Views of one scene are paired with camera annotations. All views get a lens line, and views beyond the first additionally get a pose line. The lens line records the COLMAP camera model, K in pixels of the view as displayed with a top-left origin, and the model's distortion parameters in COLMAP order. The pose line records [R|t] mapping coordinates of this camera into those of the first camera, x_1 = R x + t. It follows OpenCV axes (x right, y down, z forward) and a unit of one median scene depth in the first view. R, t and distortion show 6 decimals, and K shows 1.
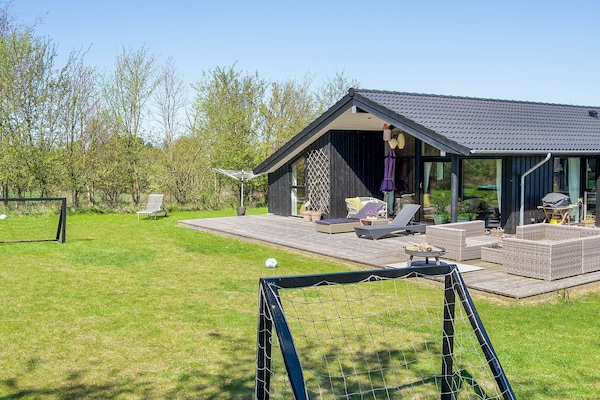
lens RADIAL K [[590.6, 0, 300.0], [0, 590.6, 200.0], [0, 0, 1]] dist [-0.001688, -0.008318]
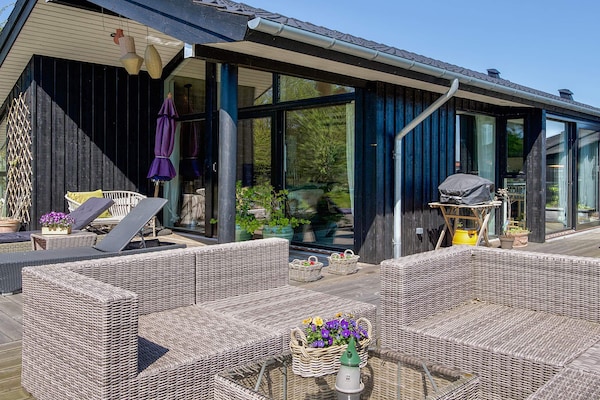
lens RADIAL K [[540.9, 0, 300.8], [0, 540.9, 185.8], [0, 0, 1]] dist [0.001391, 0.002078]
pose [[0.982754, 0.003635, 0.184881, 0.189543], [0.004677, 0.998998, -0.044506, 0.013828], [-0.184857, 0.044603, 0.981753, 0.507557]]
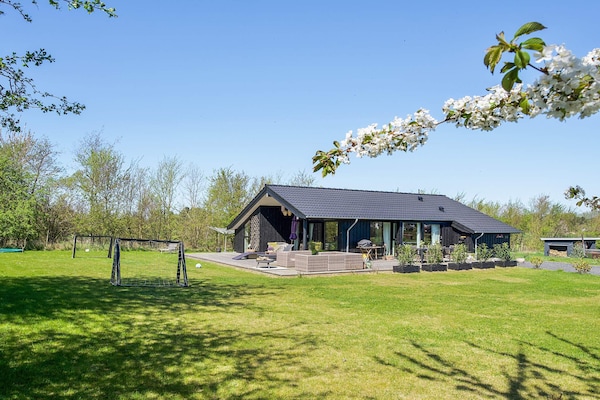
lens RADIAL K [[456.9, 0, 299.6], [0, 456.9, 227.2], [0, 0, 1]] dist [0.008198, 0.001851]
pose [[0.997489, 0.018152, -0.068449, 0.273793], [-0.023029, 0.997200, -0.071145, 0.048847], [0.066966, 0.072543, 0.995115, -0.418127]]
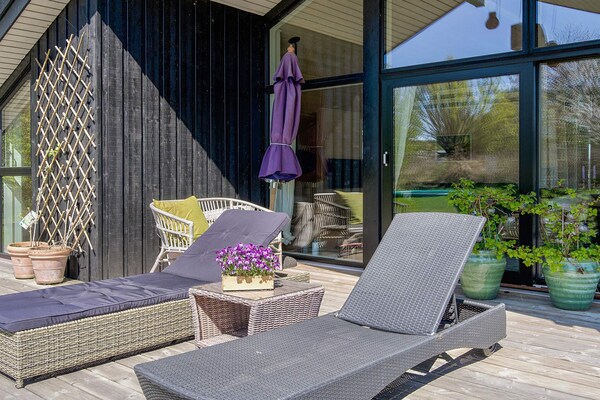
lens RADIAL K [[590.6, 0, 300.0], [0, 590.6, 200.0], [0, 0, 1]] dist [-0.001688, -0.008318]
pose [[0.969296, -0.004336, 0.245859, 0.076787], [0.011005, 0.999608, -0.025758, 0.006234], [-0.245651, 0.027673, 0.968963, 0.685447]]
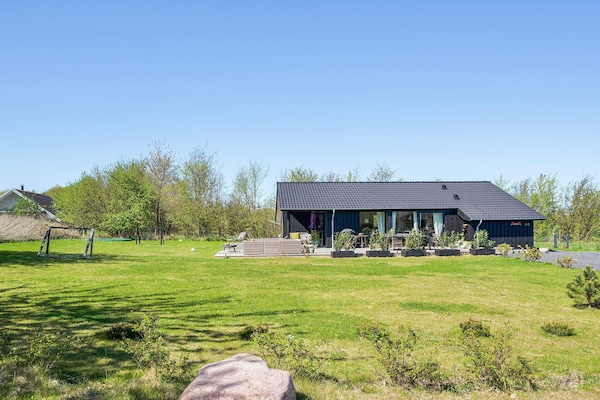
lens RADIAL K [[456.9, 0, 299.6], [0, 456.9, 227.2], [0, 0, 1]] dist [0.008198, 0.001851]
pose [[0.864752, 0.004628, -0.502178, 0.928961], [-0.033356, 0.998279, -0.048240, 0.055187], [0.501090, 0.058466, 0.863418, -0.390900]]
